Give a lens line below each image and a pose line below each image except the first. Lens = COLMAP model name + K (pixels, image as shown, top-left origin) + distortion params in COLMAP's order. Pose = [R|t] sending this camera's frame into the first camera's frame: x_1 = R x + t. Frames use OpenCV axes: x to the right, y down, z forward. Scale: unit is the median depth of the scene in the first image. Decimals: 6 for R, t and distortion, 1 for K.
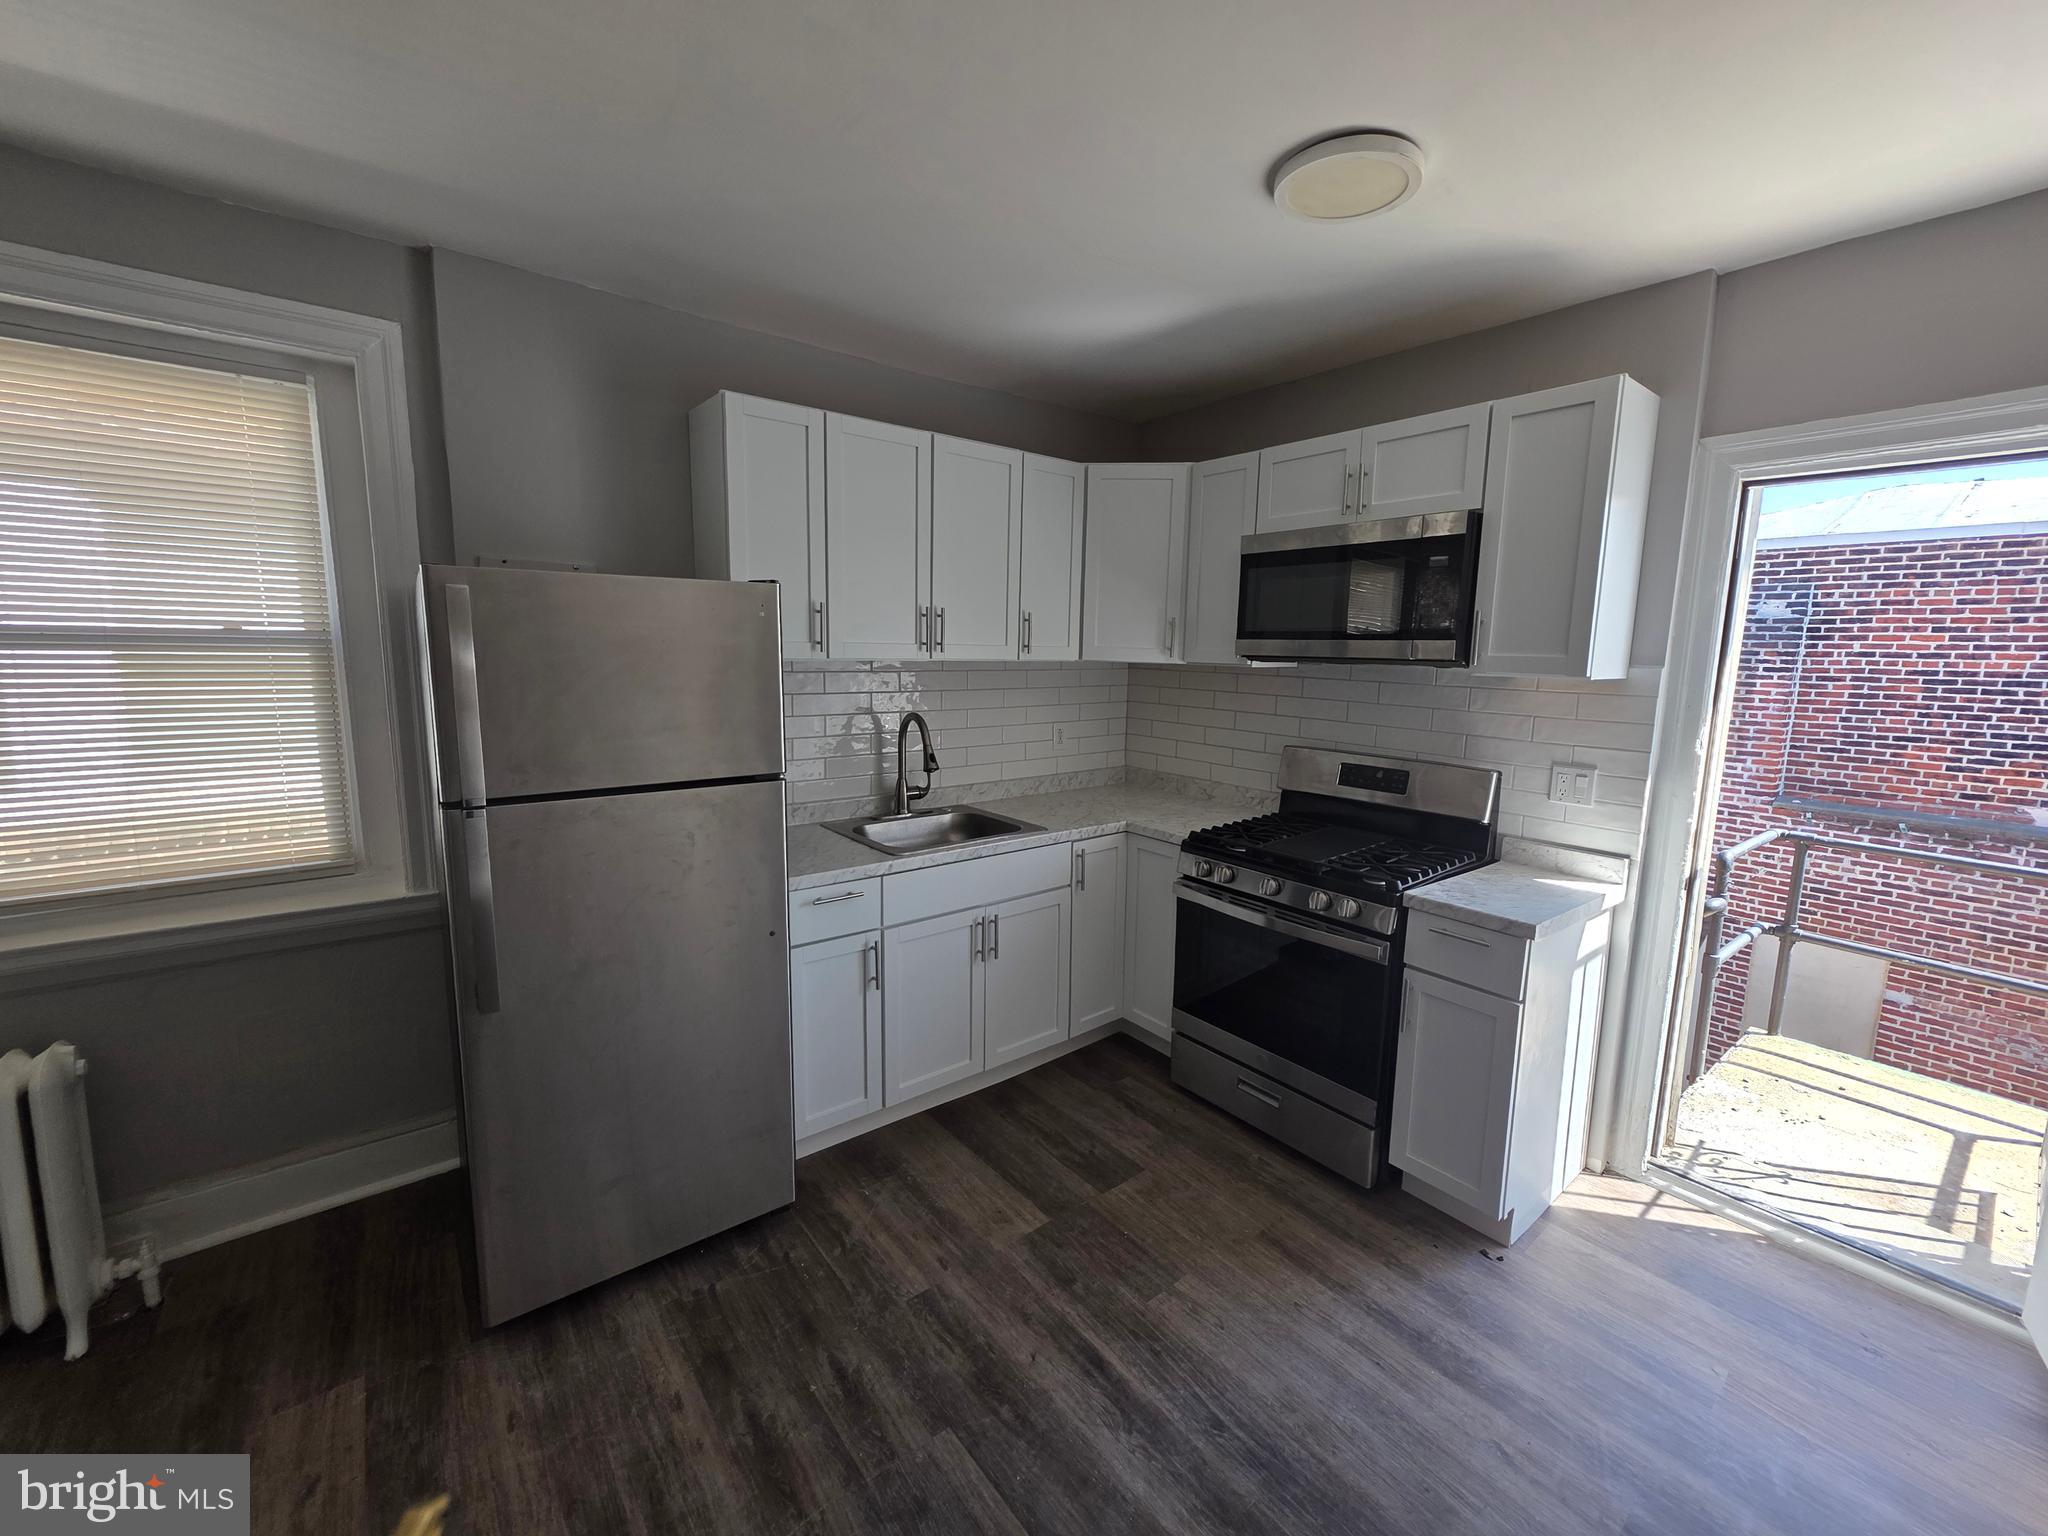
lens RADIAL K [[835.6, 0, 1019.8], [0, 835.6, 753.4], [0, 0, 1]] dist [-0.000044, 0.002054]
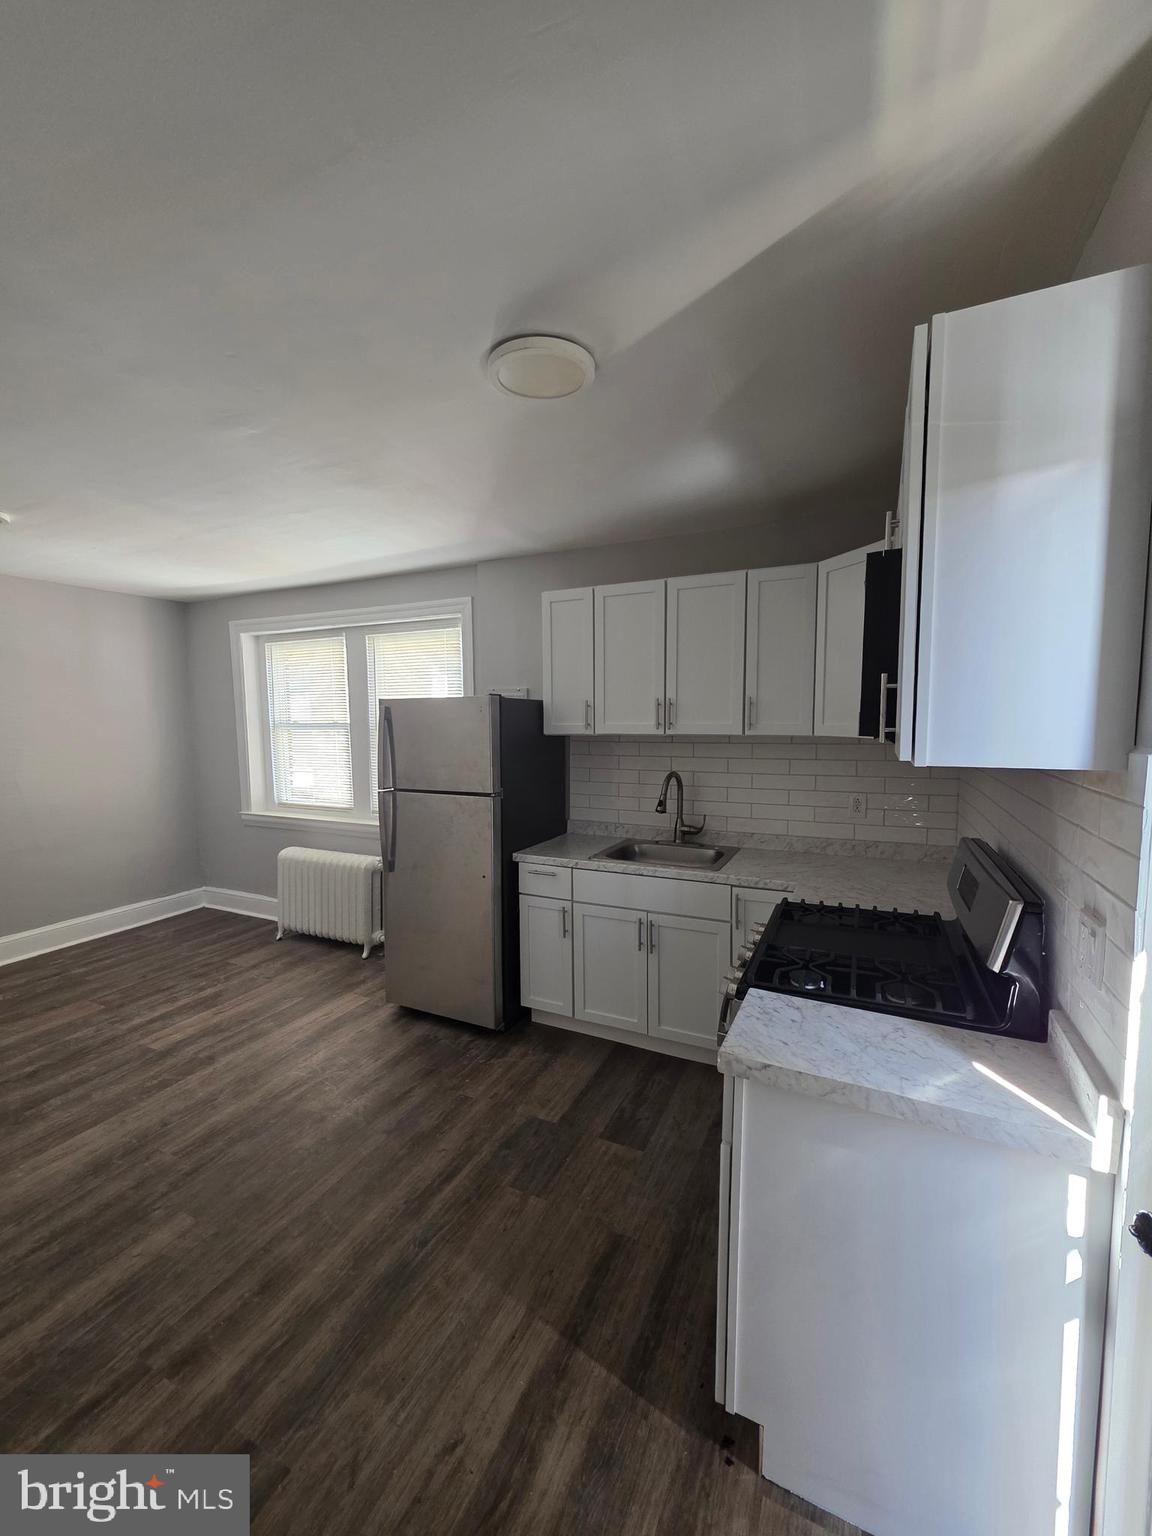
lens RADIAL K [[626.7, 0, 585.8], [0, 626.7, 769.2], [0, 0, 1]] dist [-0.000044, 0.002054]
pose [[0.431048, 0.054205, -0.900699, 0.873148], [-0.103651, 0.994561, 0.010250, -0.054453], [0.896356, 0.088940, 0.434322, 0.459608]]
